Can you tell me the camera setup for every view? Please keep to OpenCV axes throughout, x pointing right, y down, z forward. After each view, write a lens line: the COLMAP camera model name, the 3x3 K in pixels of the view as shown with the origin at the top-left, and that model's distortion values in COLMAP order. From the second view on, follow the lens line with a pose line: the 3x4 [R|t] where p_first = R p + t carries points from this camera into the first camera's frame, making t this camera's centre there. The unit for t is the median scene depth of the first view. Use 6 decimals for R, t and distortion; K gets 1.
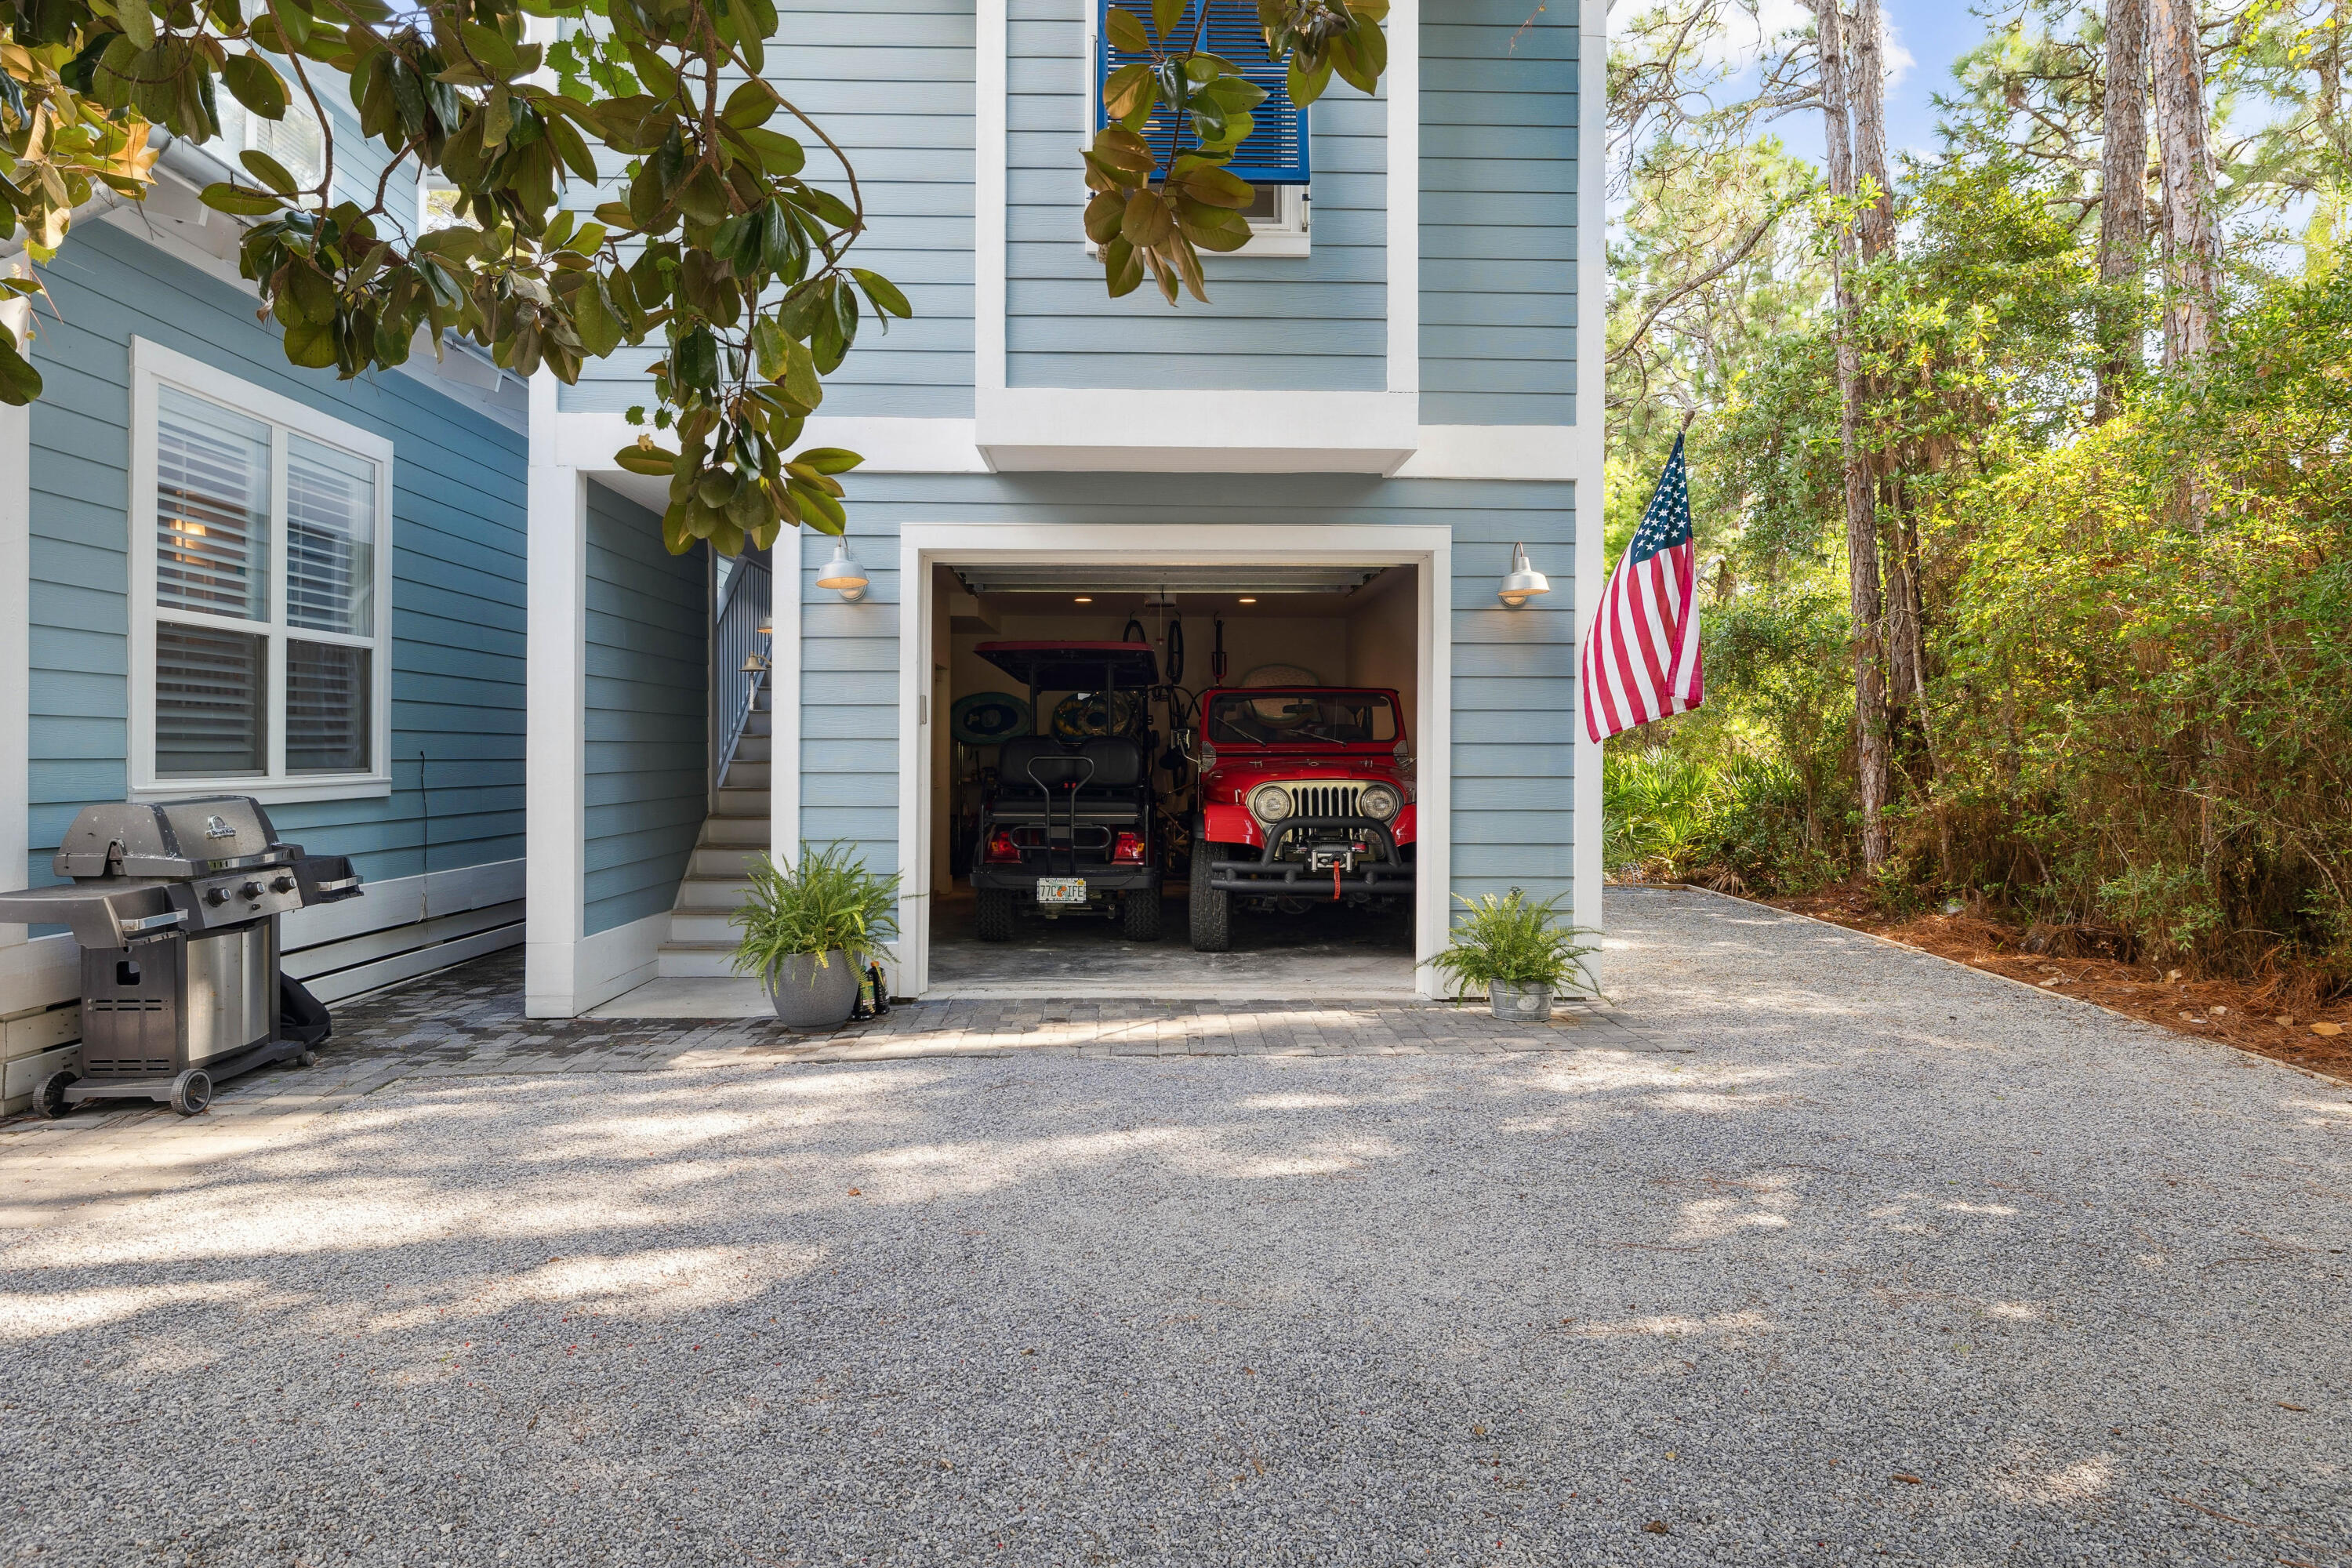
lens RADIAL K [[1317.8, 0, 1176.0], [0, 1317.8, 784.0], [0, 0, 1]] dist [0.004953, 0.001502]
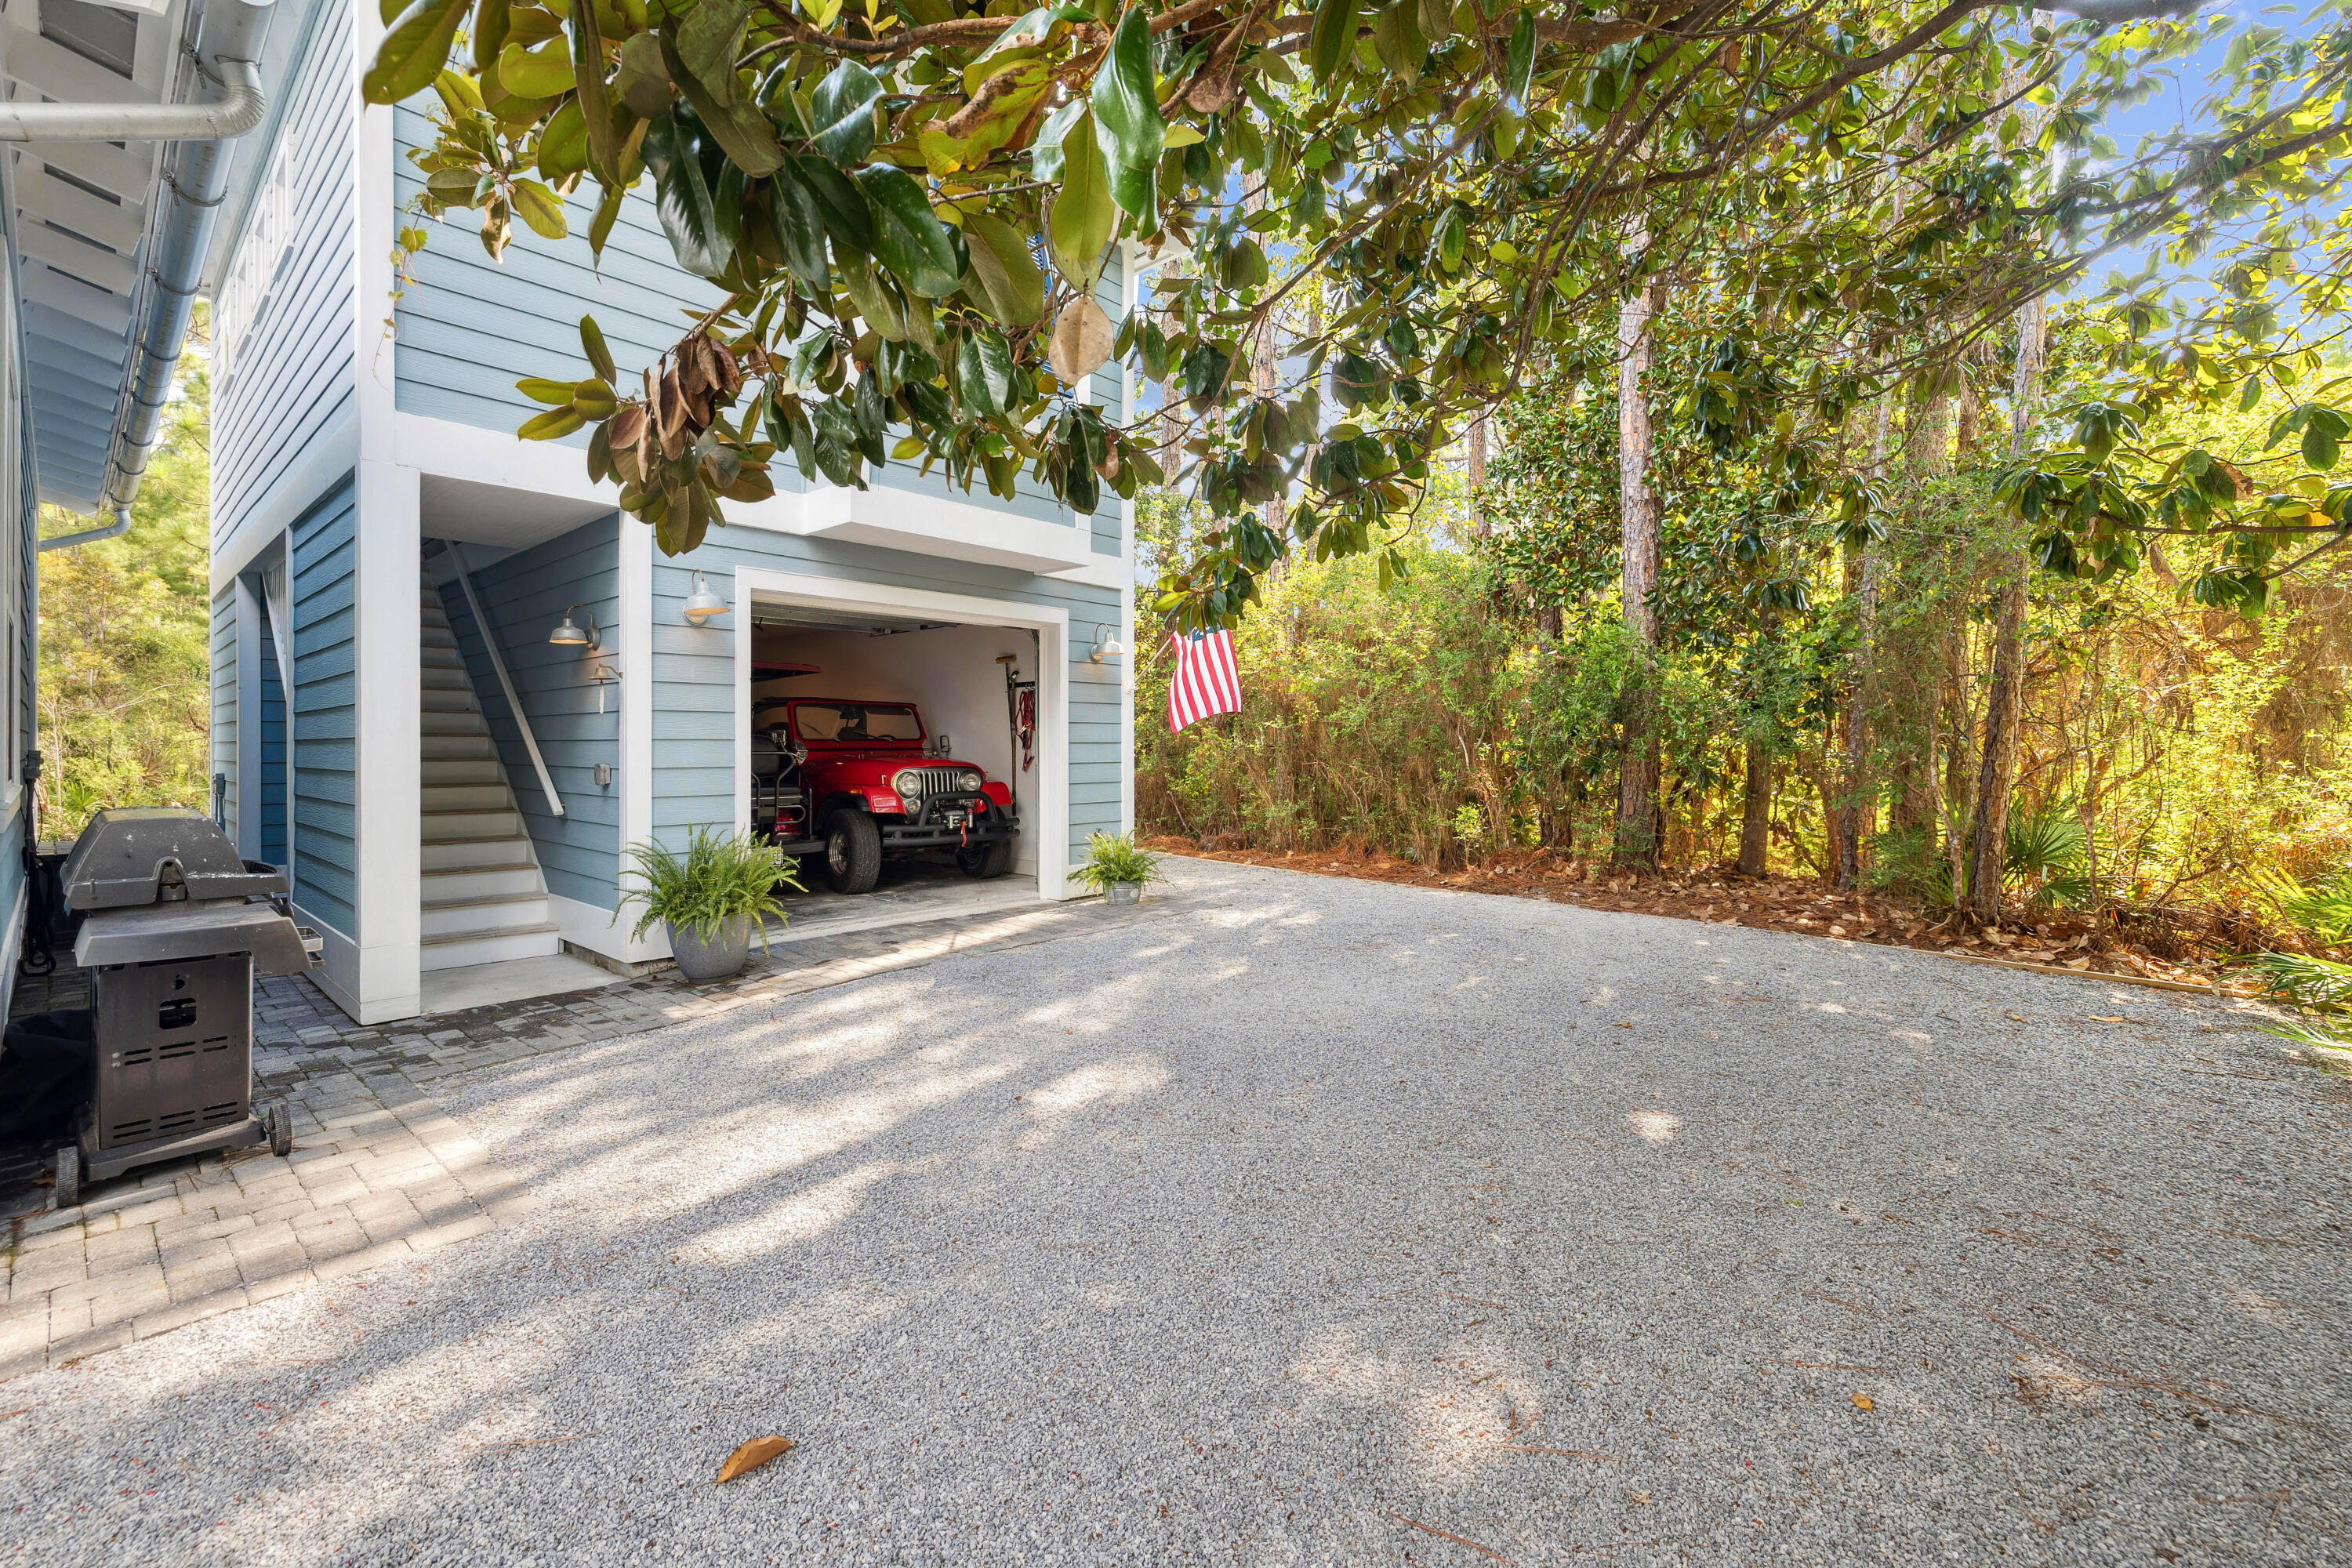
lens RADIAL K [[1009.0, 0, 1169.7], [0, 1009.0, 742.4], [0, 0, 1]] dist [-0.001027, -0.000274]
pose [[0.687543, -0.002589, 0.726139, -0.697735], [0.023868, 0.999534, -0.019036, -0.003854], [-0.725751, 0.030420, 0.687285, 0.061739]]
